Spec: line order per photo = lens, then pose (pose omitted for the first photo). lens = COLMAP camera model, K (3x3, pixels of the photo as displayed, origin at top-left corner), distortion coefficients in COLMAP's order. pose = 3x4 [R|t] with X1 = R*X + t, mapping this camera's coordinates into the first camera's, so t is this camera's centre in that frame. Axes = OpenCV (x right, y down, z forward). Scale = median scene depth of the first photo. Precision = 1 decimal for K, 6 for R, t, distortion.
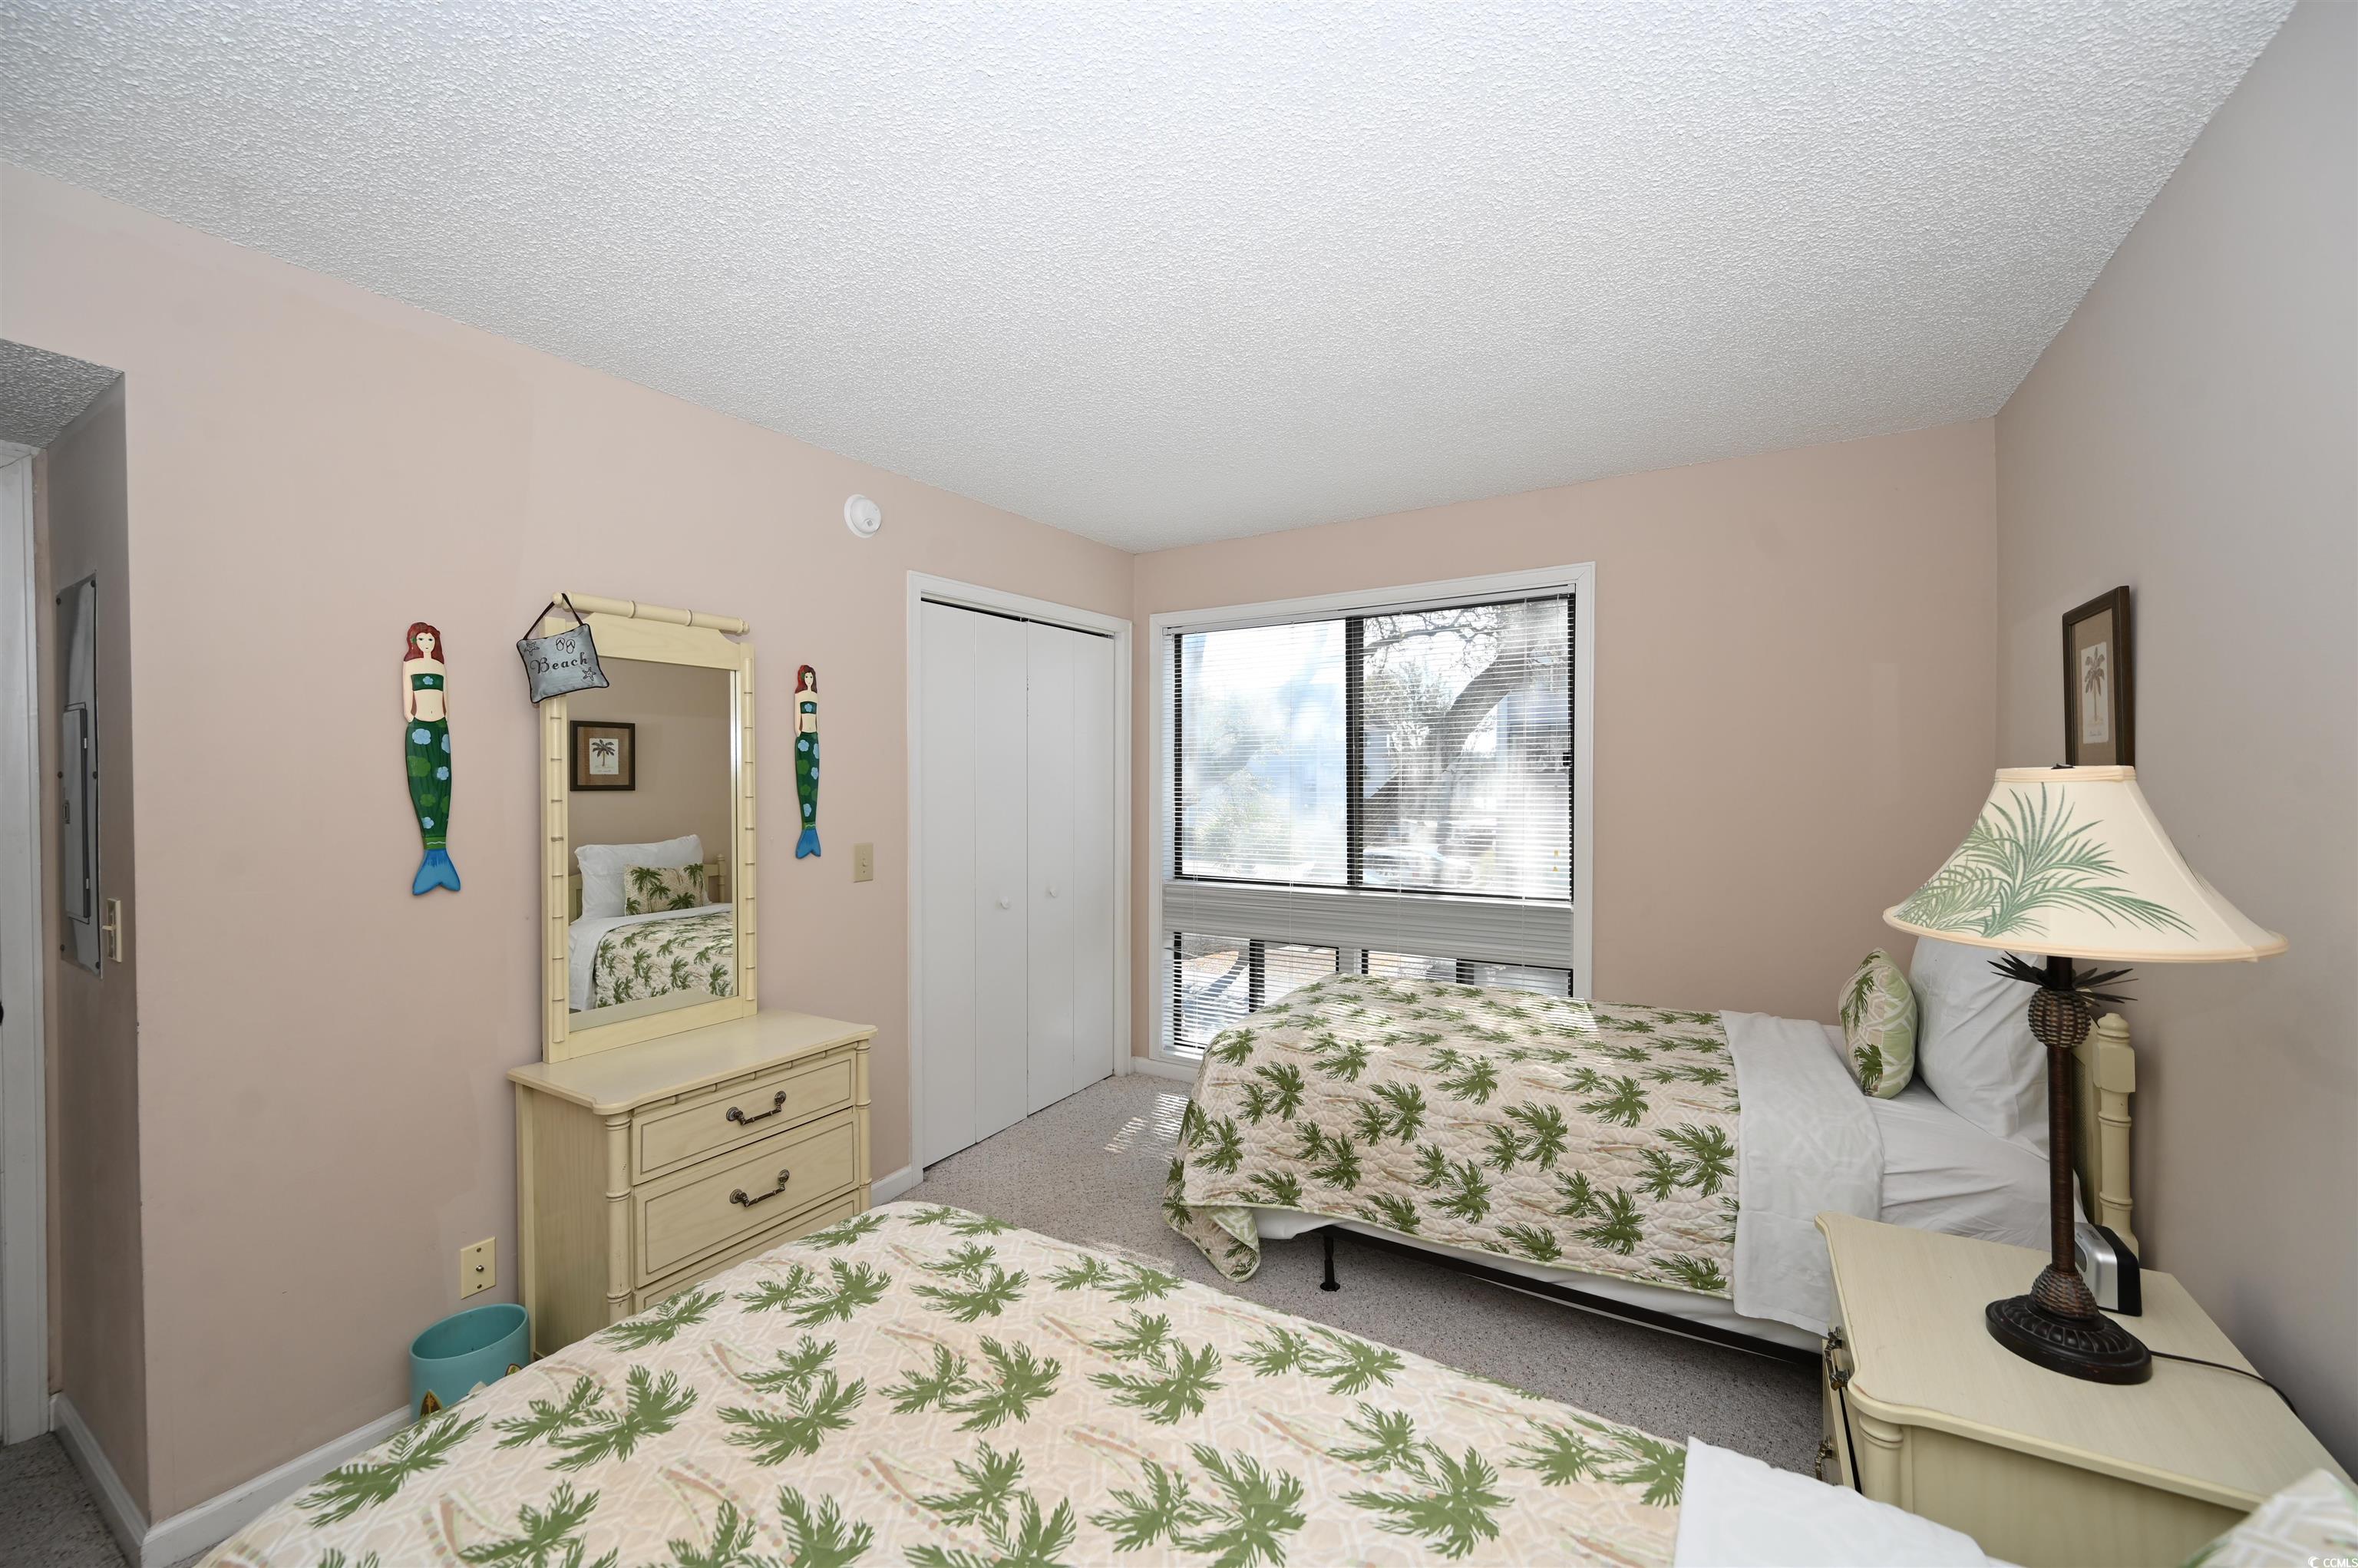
lens RADIAL K [[934.0, 0, 1179.3], [0, 934.0, 786.5], [0, 0, 1]] dist [0.004212, 0.000041]
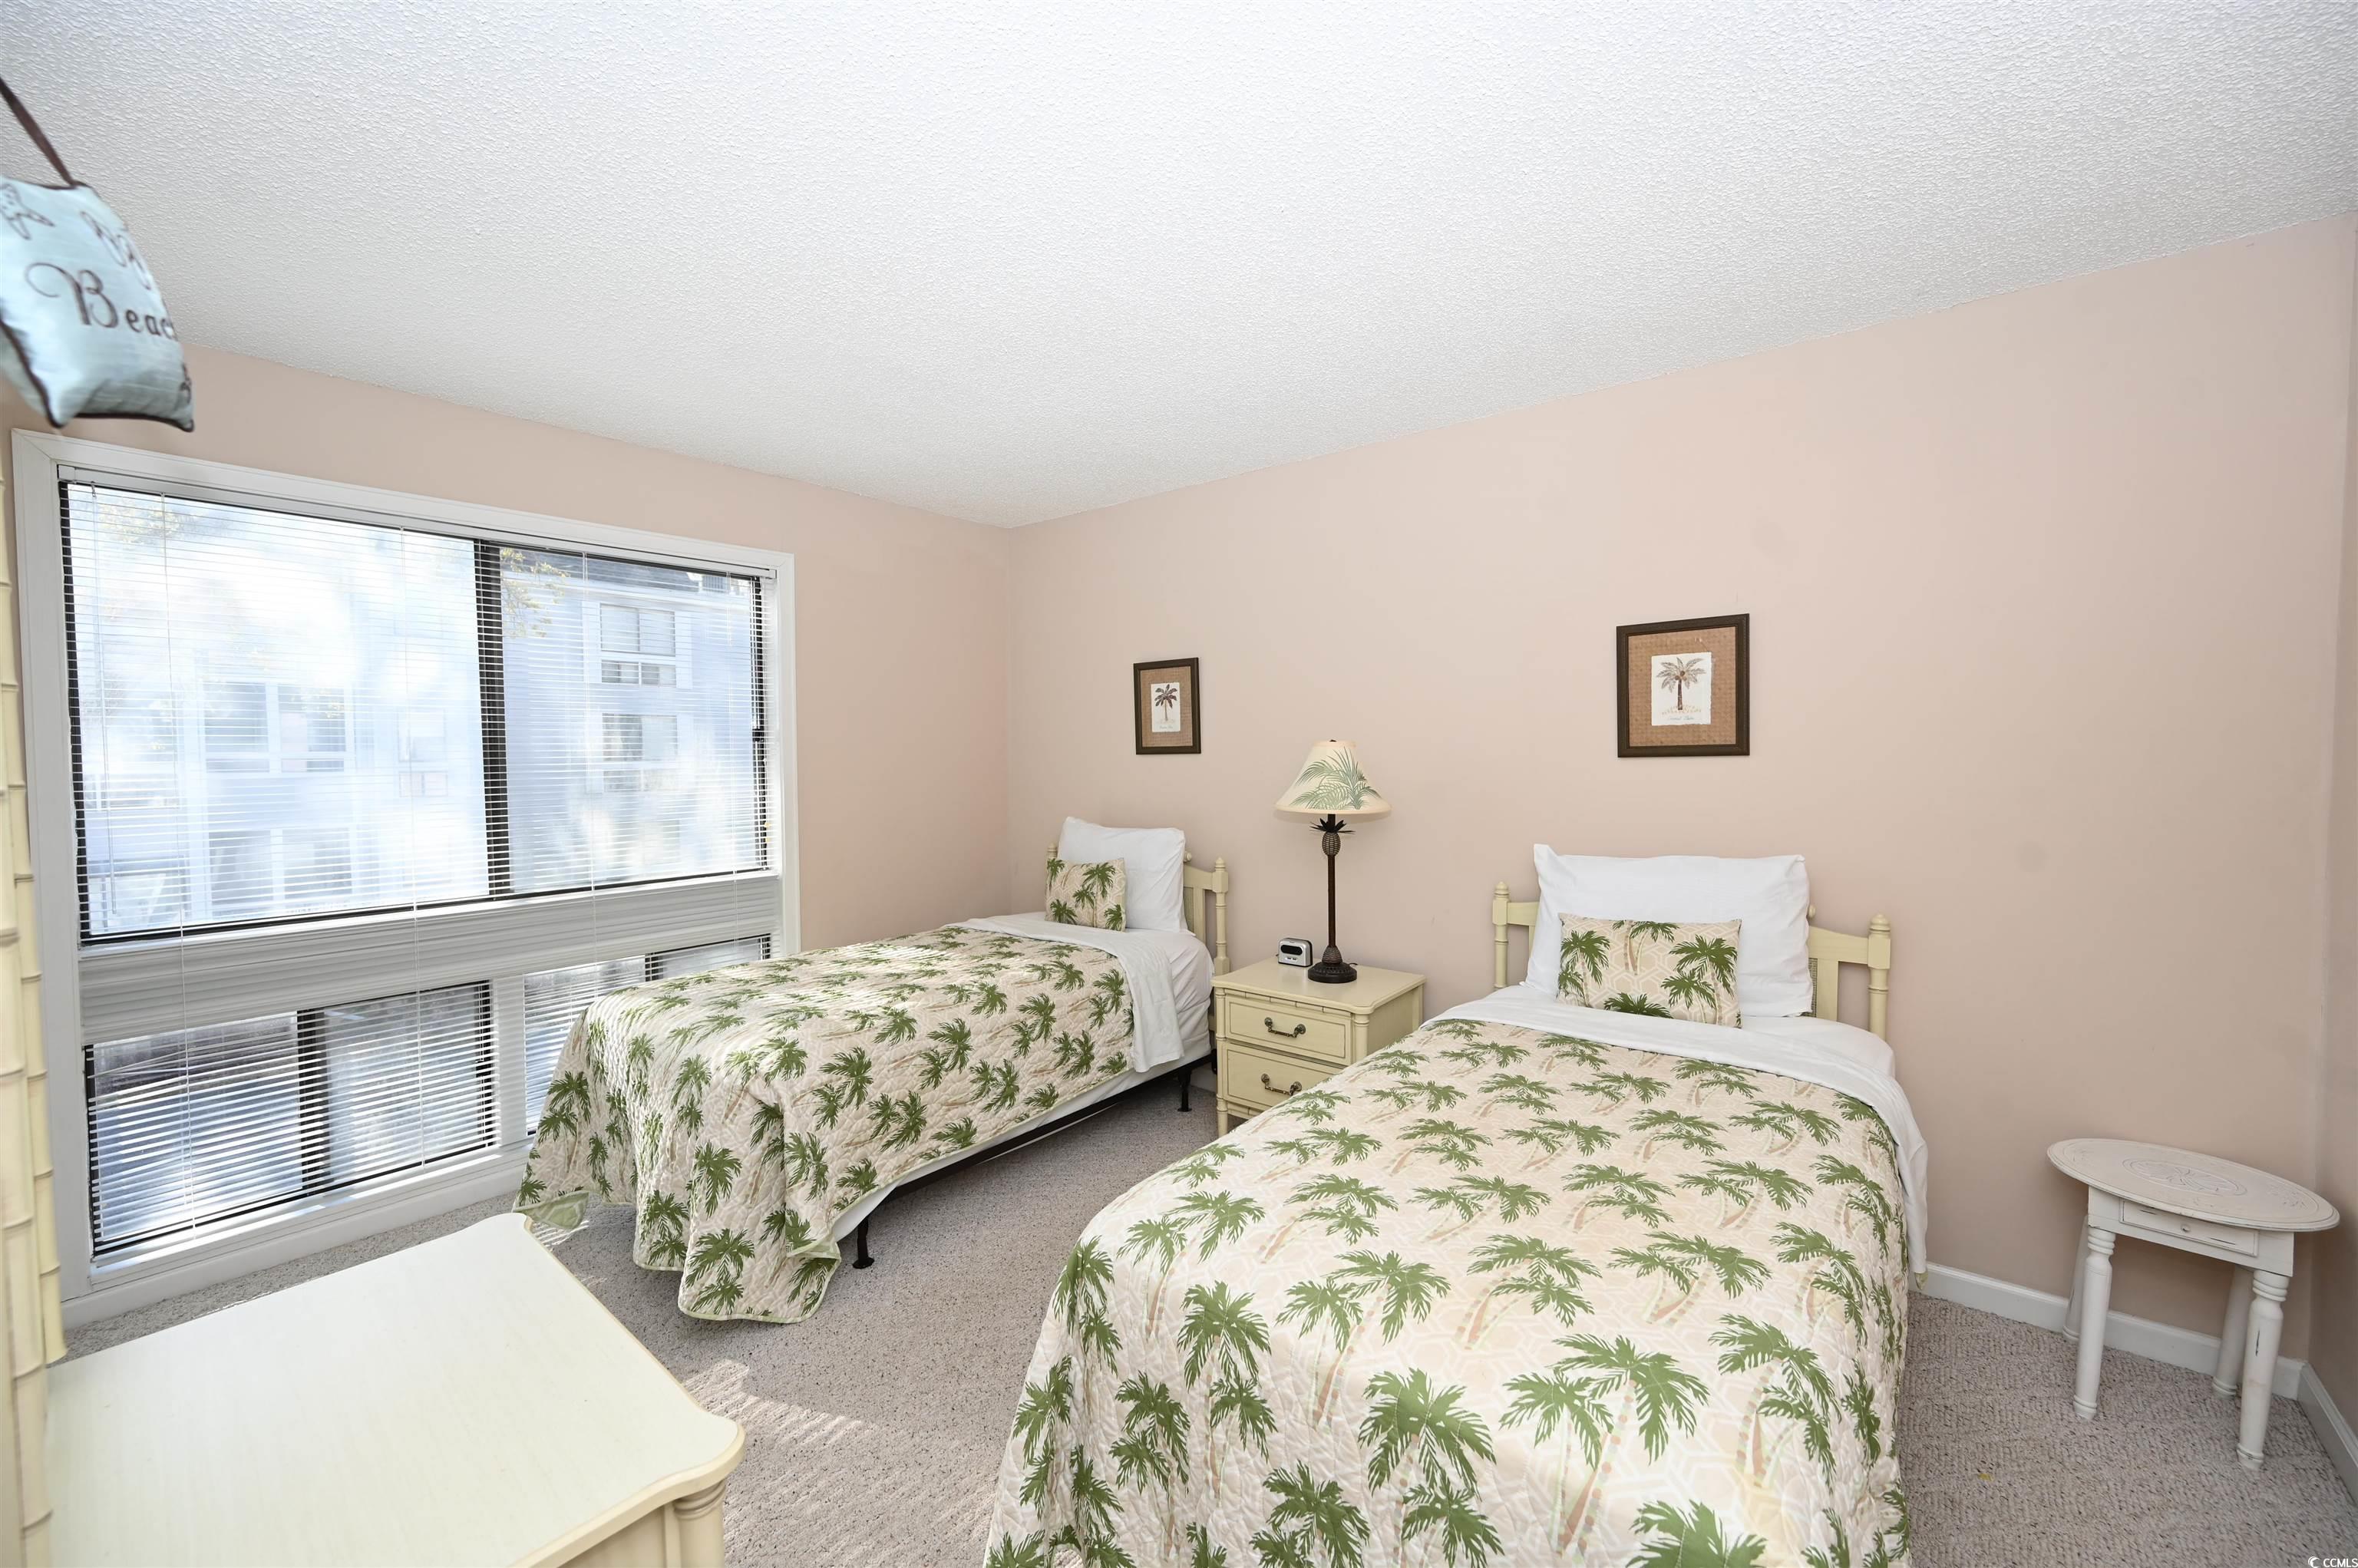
lens RADIAL K [[934.0, 0, 1179.3], [0, 934.0, 786.5], [0, 0, 1]] dist [0.004212, 0.000041]
pose [[0.124103, -0.027867, 0.991878, -0.548696], [0.018567, 0.999496, 0.025758, 0.009639], [-0.992096, 0.015219, 0.124558, 0.390116]]
